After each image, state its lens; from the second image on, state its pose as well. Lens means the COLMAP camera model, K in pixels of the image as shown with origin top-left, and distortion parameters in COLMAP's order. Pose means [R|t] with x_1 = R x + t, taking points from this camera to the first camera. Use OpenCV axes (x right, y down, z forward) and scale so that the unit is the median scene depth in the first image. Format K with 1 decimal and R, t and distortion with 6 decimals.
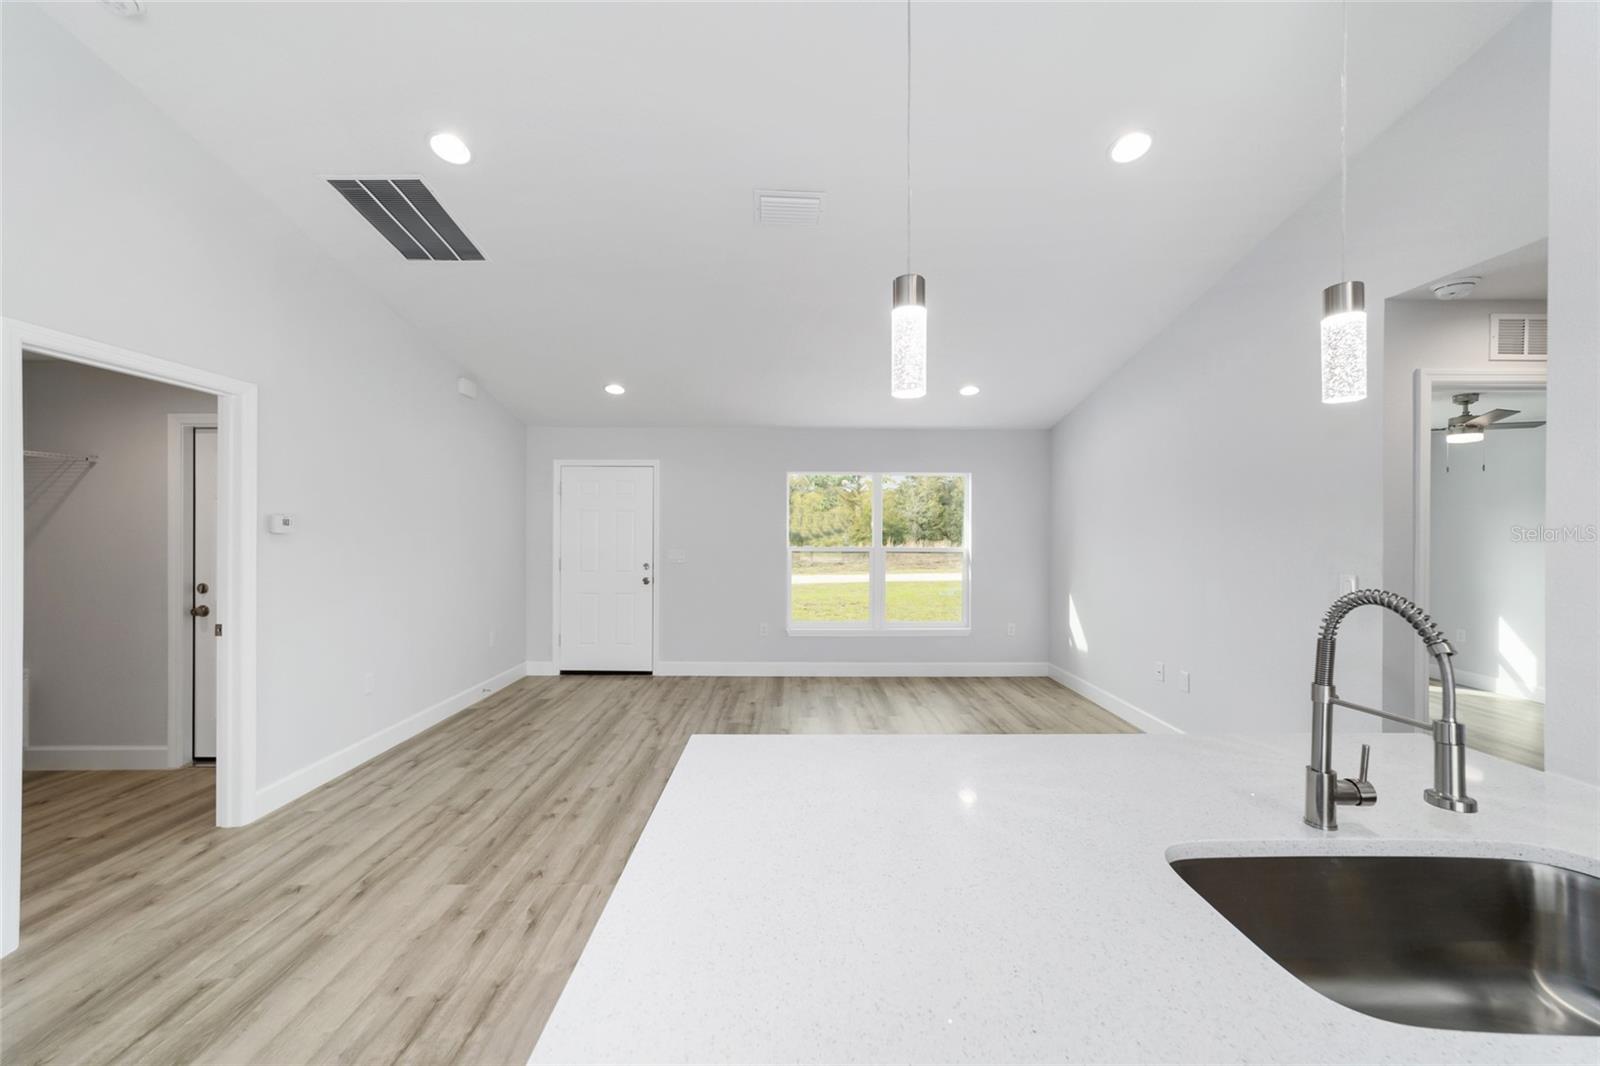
lens RADIAL K [[620.4, 0, 798.3], [0, 620.4, 538.7], [0, 0, 1]] dist [0.002877, 0.000510]
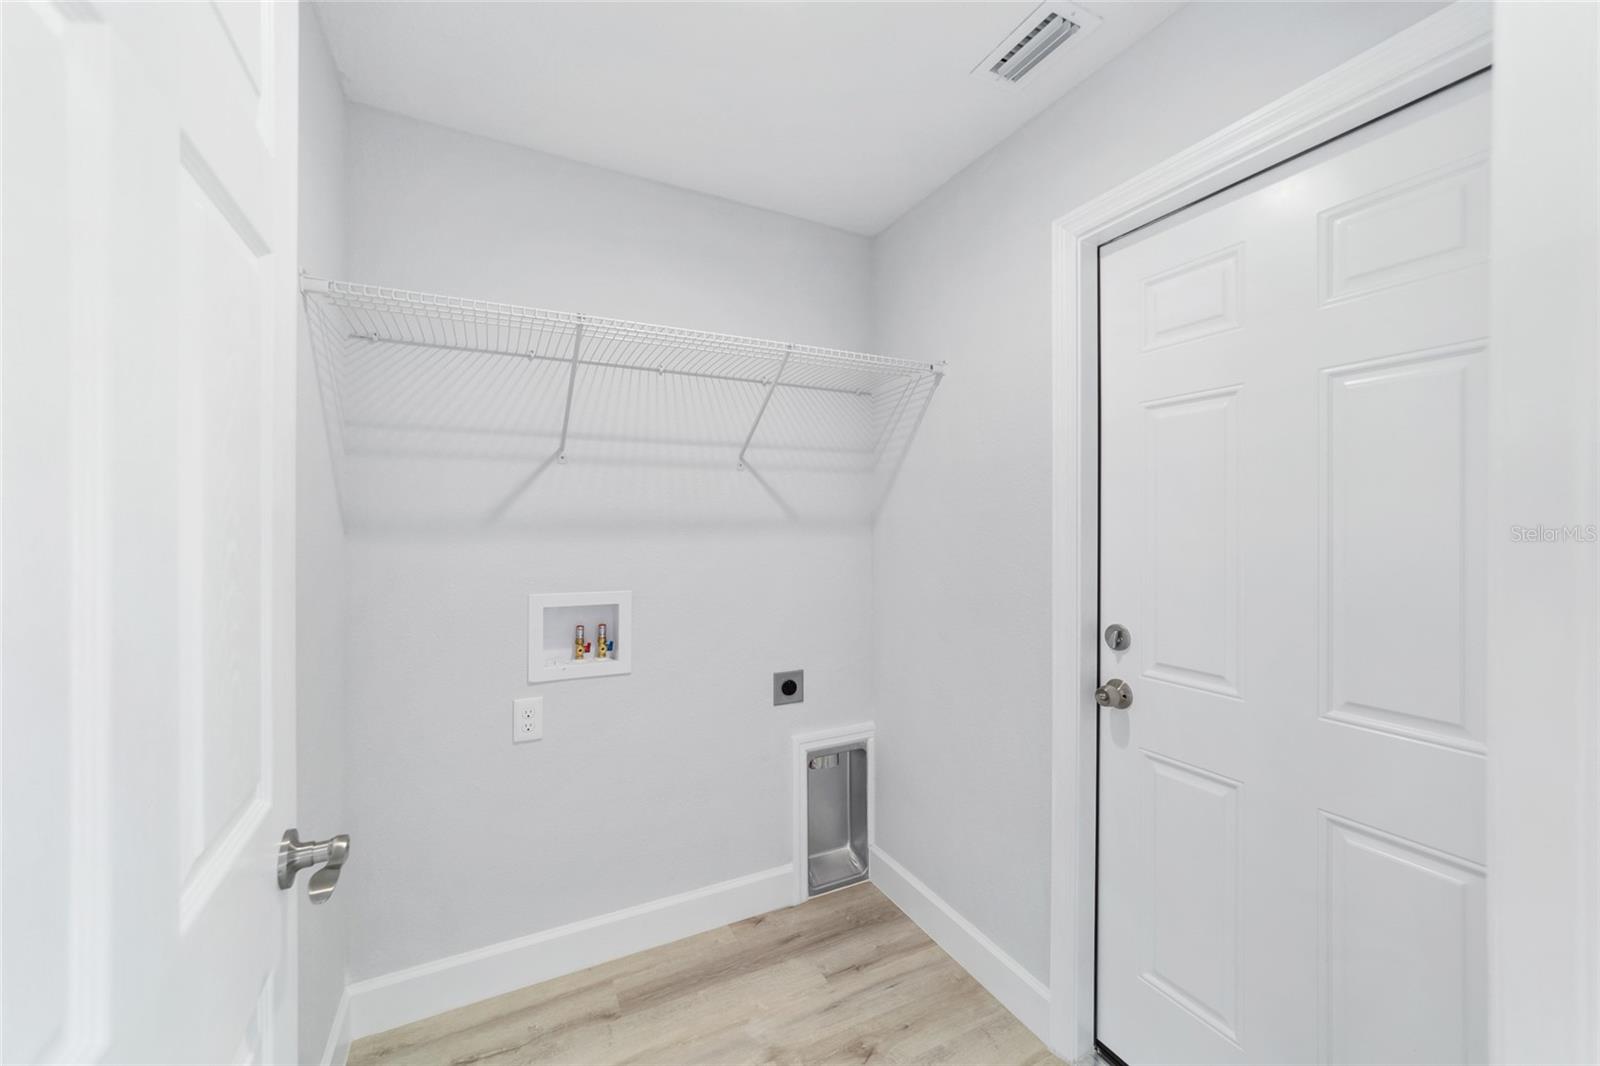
lens RADIAL K [[620.4, 0, 800.9], [0, 620.4, 531.7], [0, 0, 1]] dist [0.002877, 0.000510]
pose [[0.441528, 0.003319, -0.897242, -0.694120], [-0.000929, 0.999994, 0.003242, 0.011386], [0.897247, -0.000598, 0.441528, 0.646919]]
